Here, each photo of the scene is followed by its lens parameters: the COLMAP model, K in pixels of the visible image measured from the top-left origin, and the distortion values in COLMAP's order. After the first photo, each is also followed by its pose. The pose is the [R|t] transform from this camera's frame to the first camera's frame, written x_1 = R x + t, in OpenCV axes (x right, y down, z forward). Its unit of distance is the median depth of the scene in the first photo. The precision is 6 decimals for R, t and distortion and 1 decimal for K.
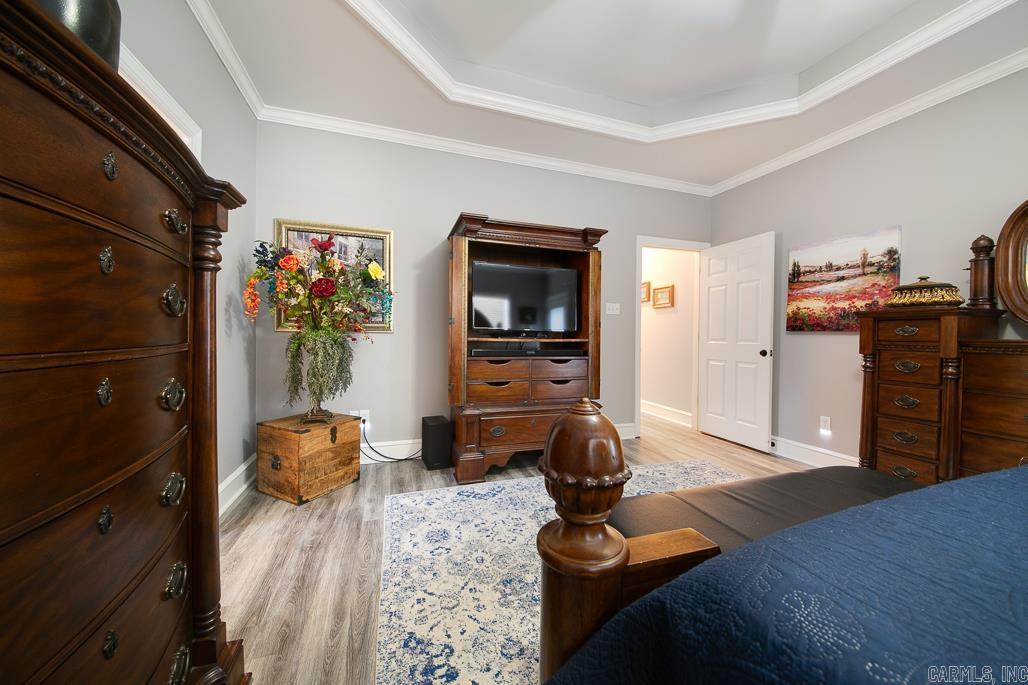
lens RADIAL K [[362.0, 0, 504.4], [0, 362.0, 336.4], [0, 0, 1]] dist [0.004440, -0.004197]
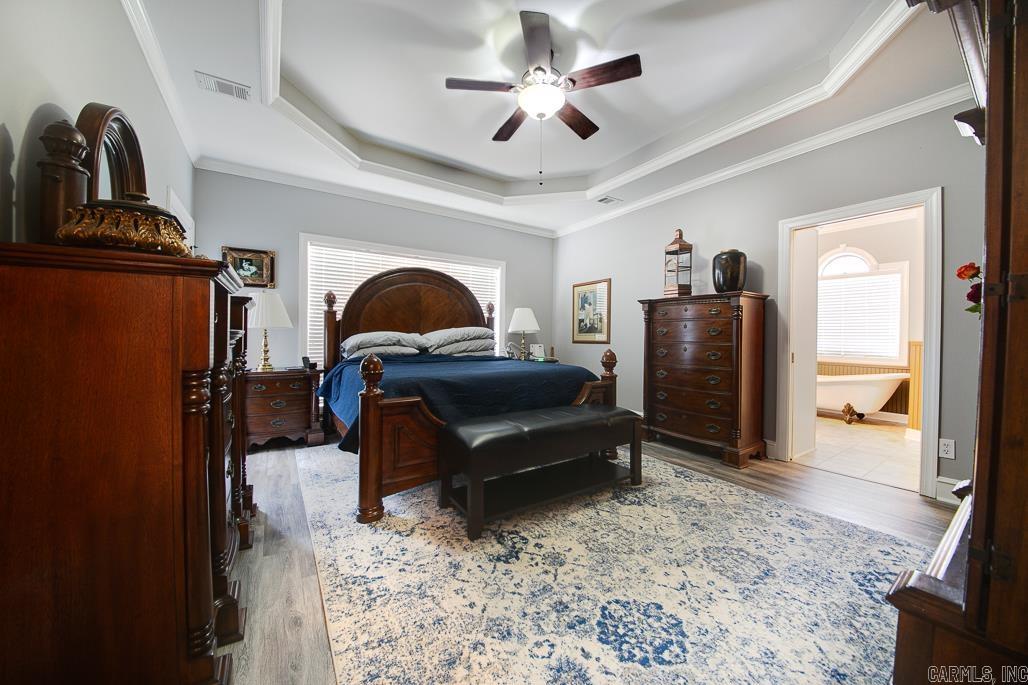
lens RADIAL K [[362.0, 0, 510.5], [0, 362.0, 339.3], [0, 0, 1]] dist [0.004440, -0.004197]
pose [[-0.967849, -0.029717, -0.249770, 0.650033], [-0.031522, 0.999498, 0.003229, 0.011879], [0.249549, 0.010998, -0.968300, 1.256345]]
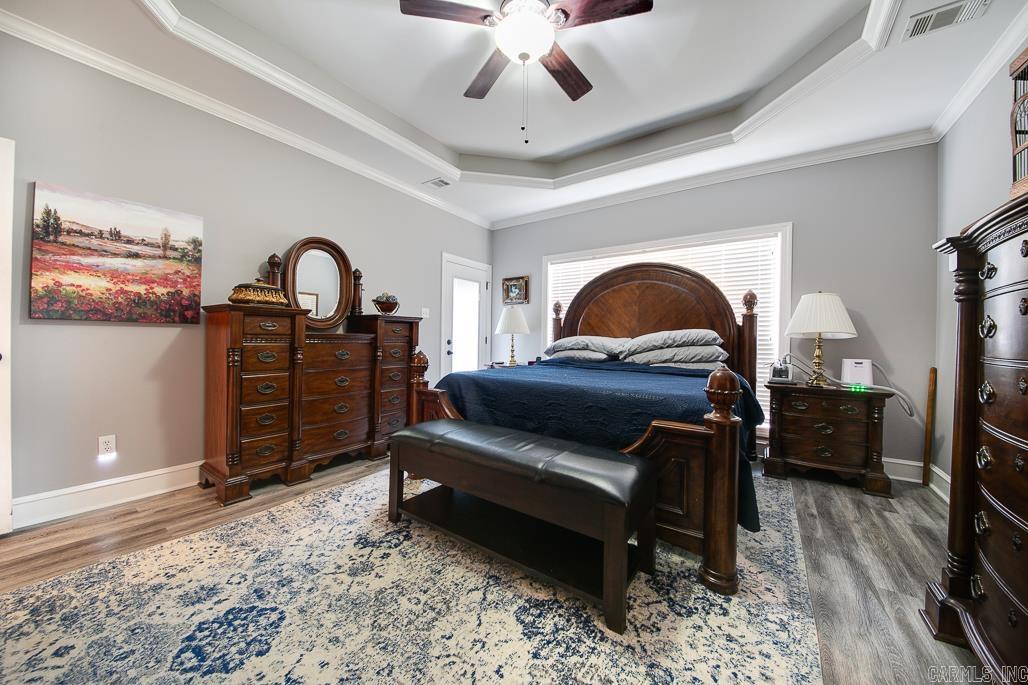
lens RADIAL K [[362.0, 0, 514.8], [0, 362.0, 341.3], [0, 0, 1]] dist [0.004440, -0.004197]
pose [[-0.589024, -0.042378, 0.807004, -0.216454], [-0.024650, 0.999102, 0.034474, -0.020042], [-0.807740, 0.000413, -0.589539, 0.827221]]
